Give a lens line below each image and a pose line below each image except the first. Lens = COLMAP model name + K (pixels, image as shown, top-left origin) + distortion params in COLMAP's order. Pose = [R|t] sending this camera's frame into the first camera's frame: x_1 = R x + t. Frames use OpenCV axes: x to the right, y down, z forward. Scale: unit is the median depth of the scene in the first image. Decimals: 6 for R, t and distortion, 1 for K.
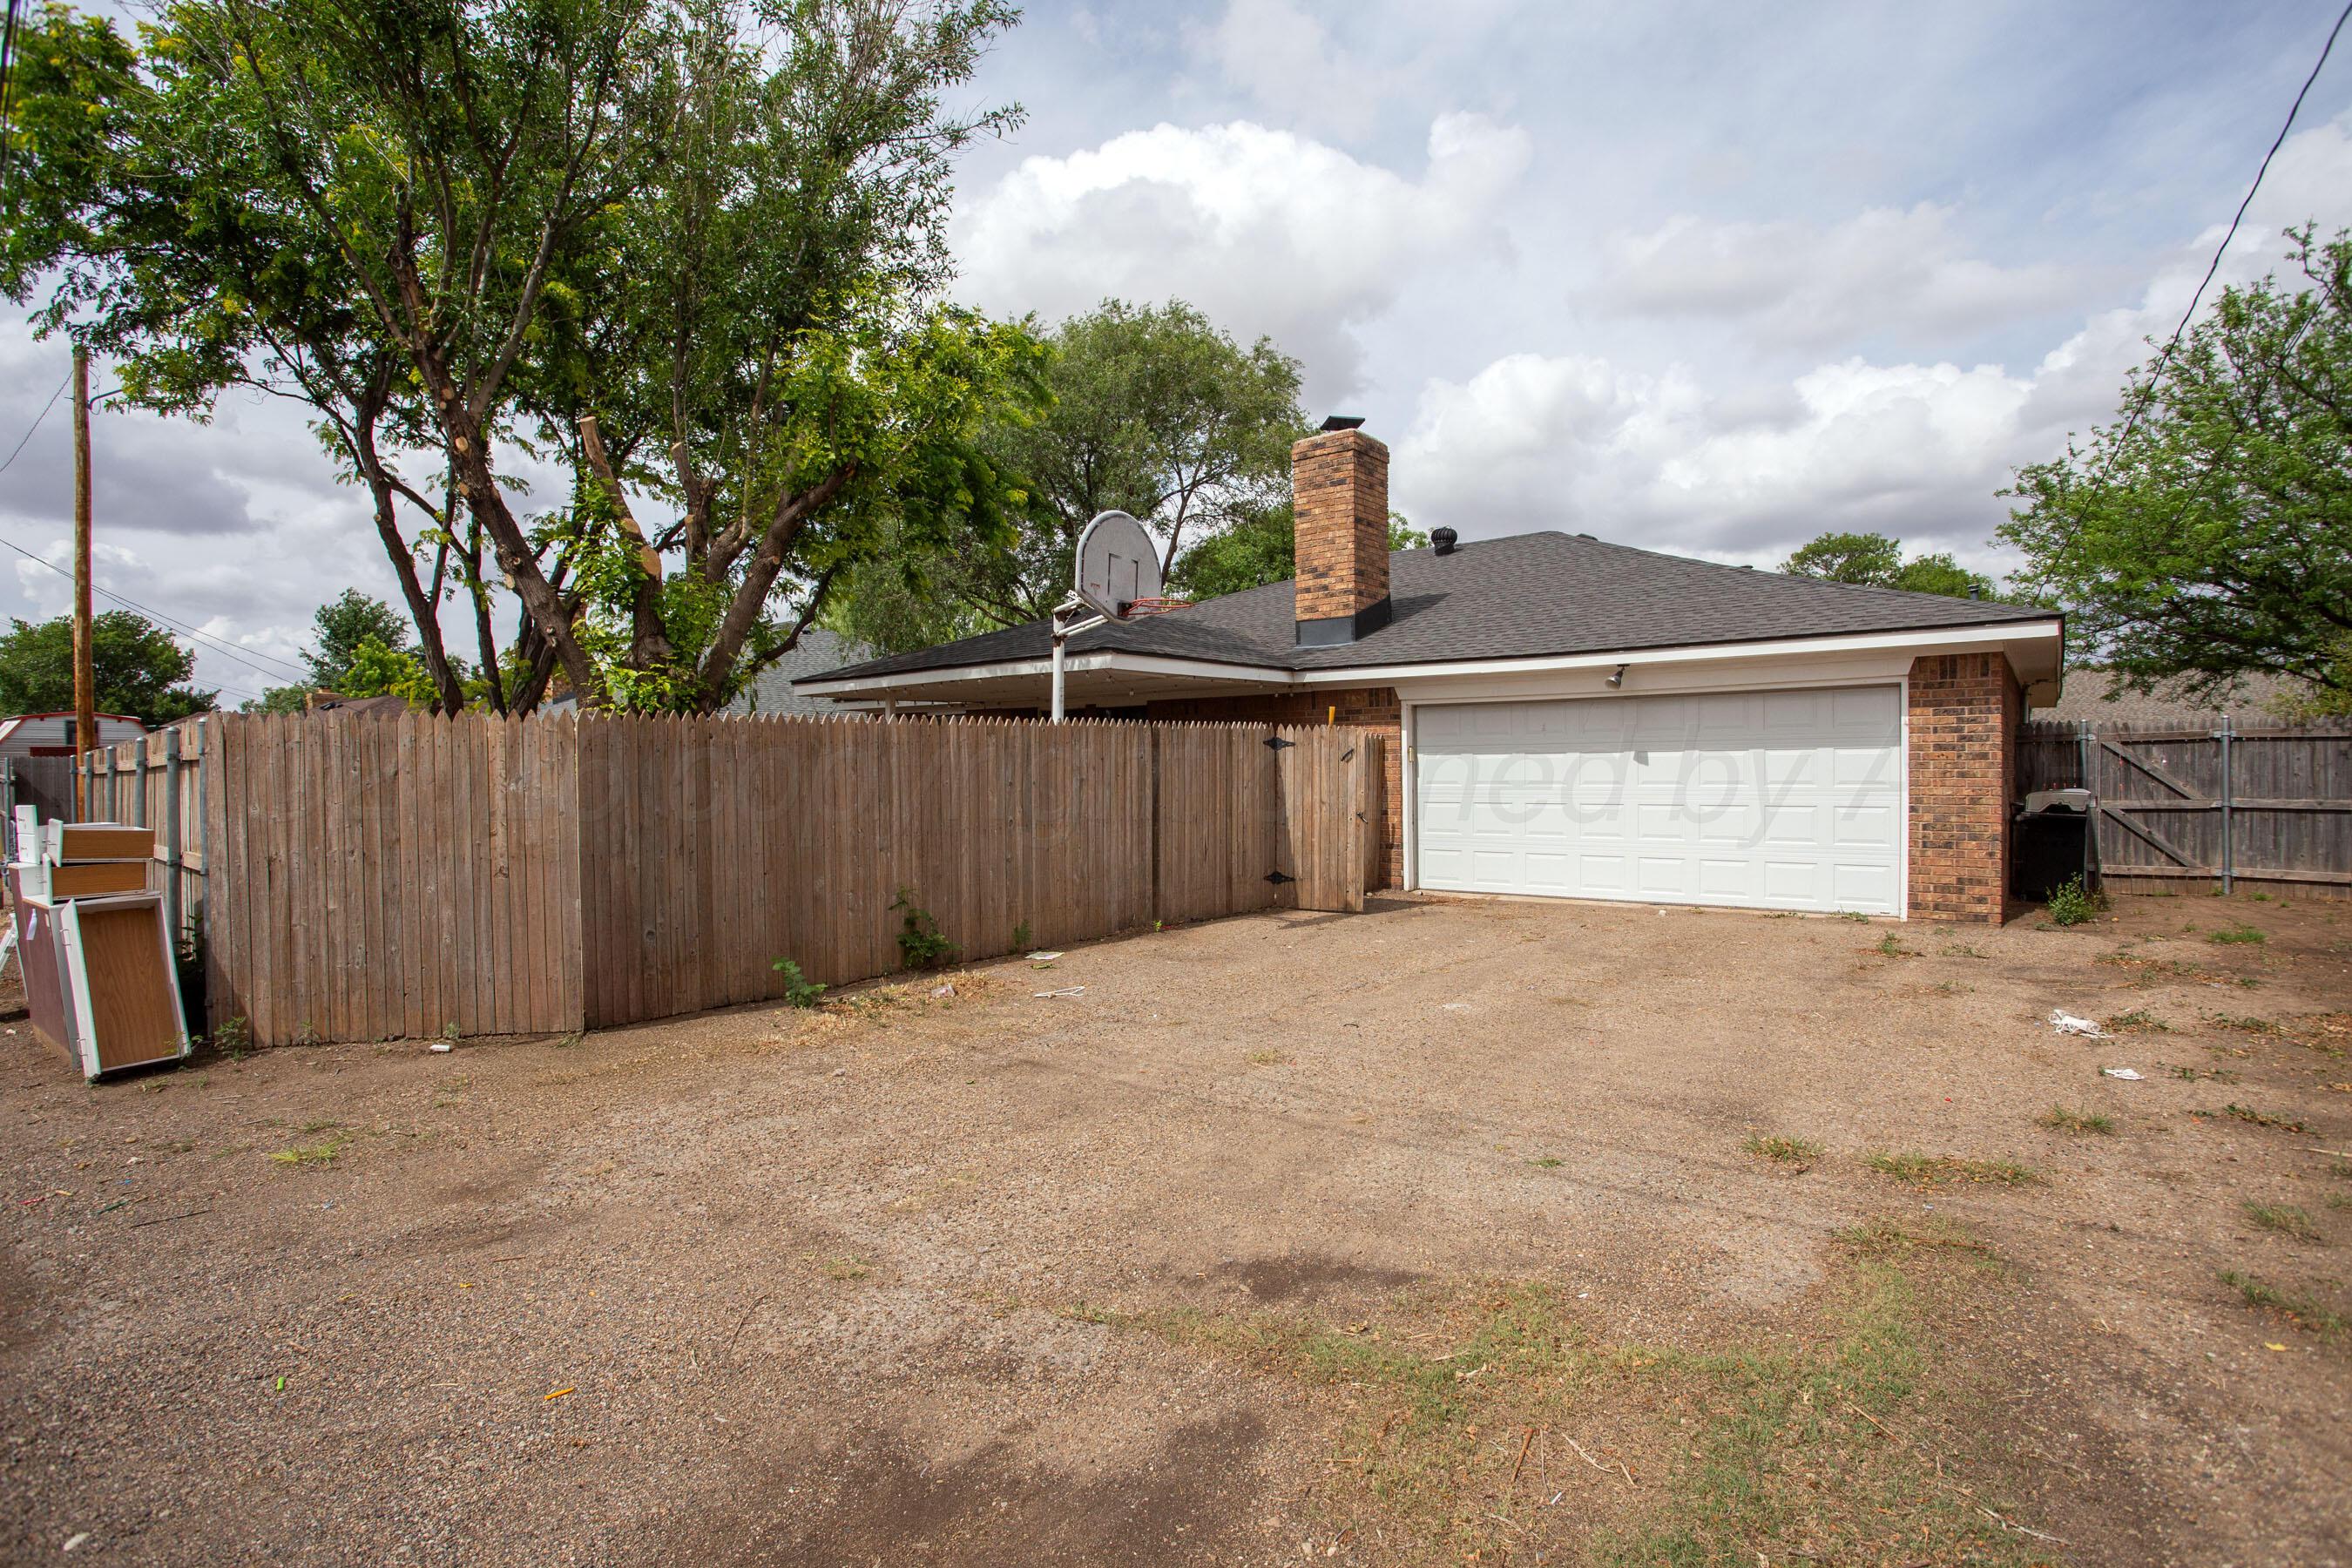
lens RADIAL K [[1147.8, 0, 1185.2], [0, 1147.8, 785.9], [0, 0, 1]] dist [-0.070172, 0.034317]
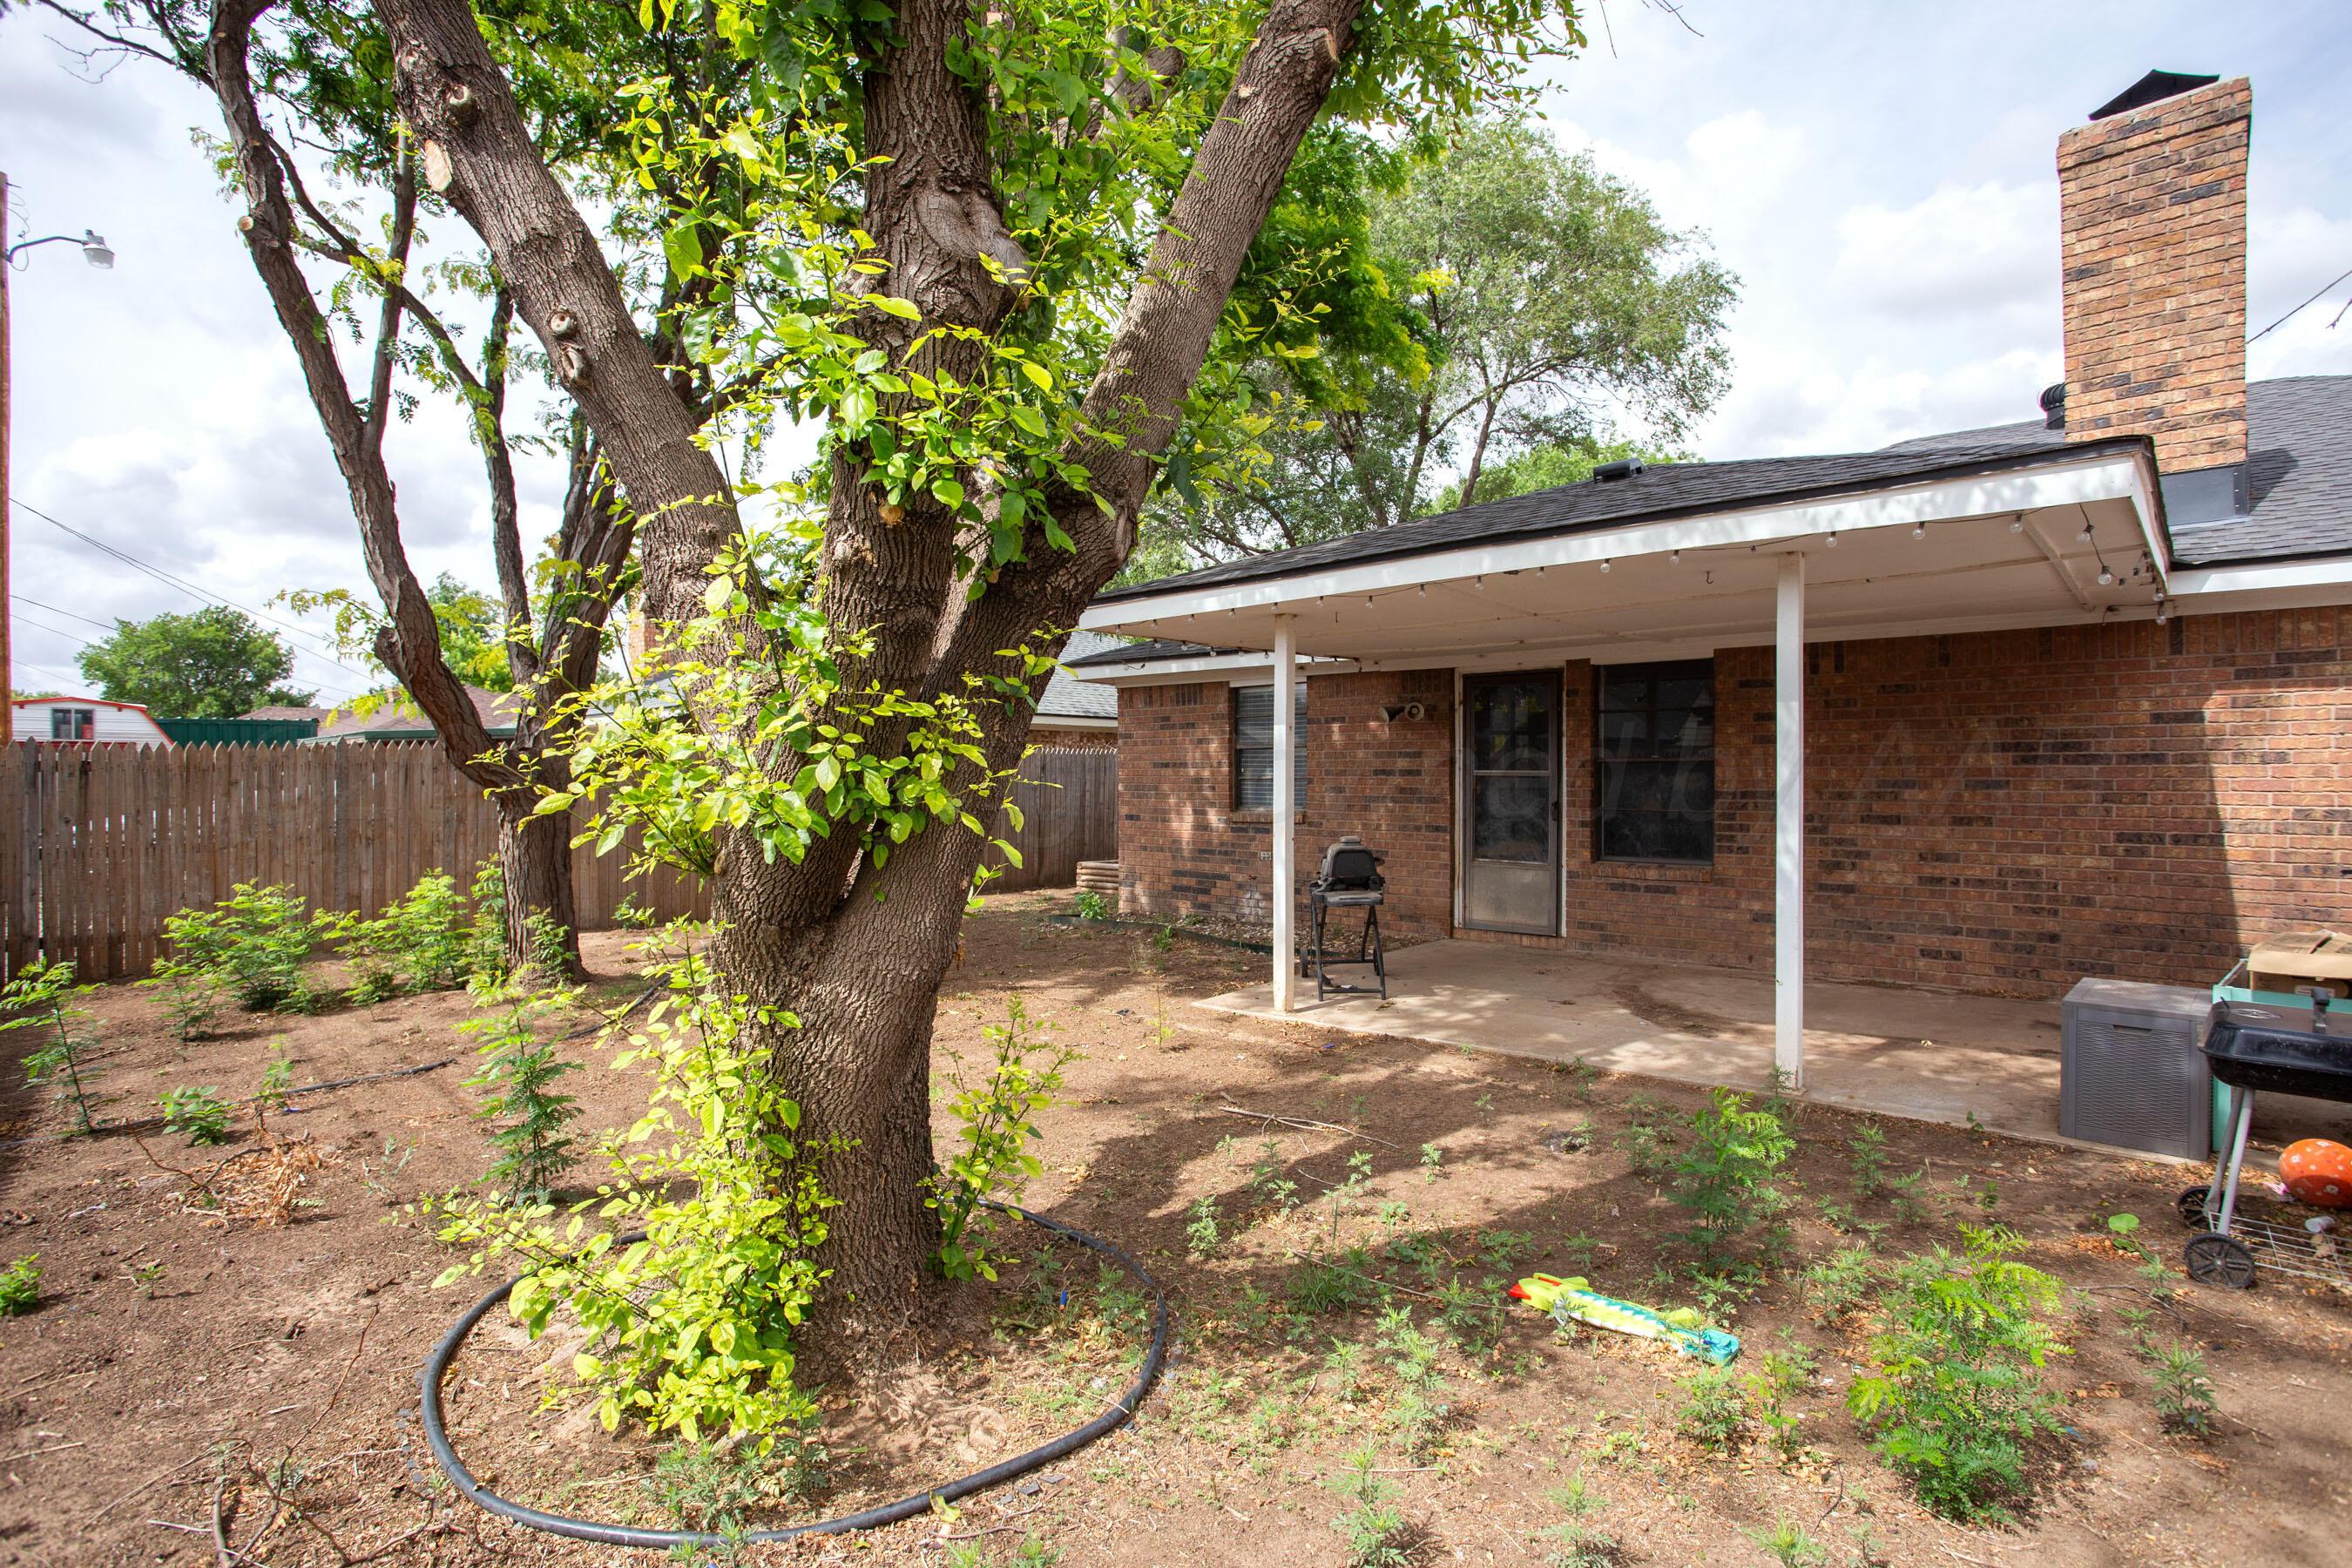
lens RADIAL K [[1147.8, 0, 1185.2], [0, 1147.8, 785.9], [0, 0, 1]] dist [-0.070172, 0.034317]
pose [[0.997238, 0.006771, -0.073967, -0.259322], [-0.007319, 0.999948, -0.007137, -0.005878], [0.073915, 0.007659, 0.997235, 0.495257]]
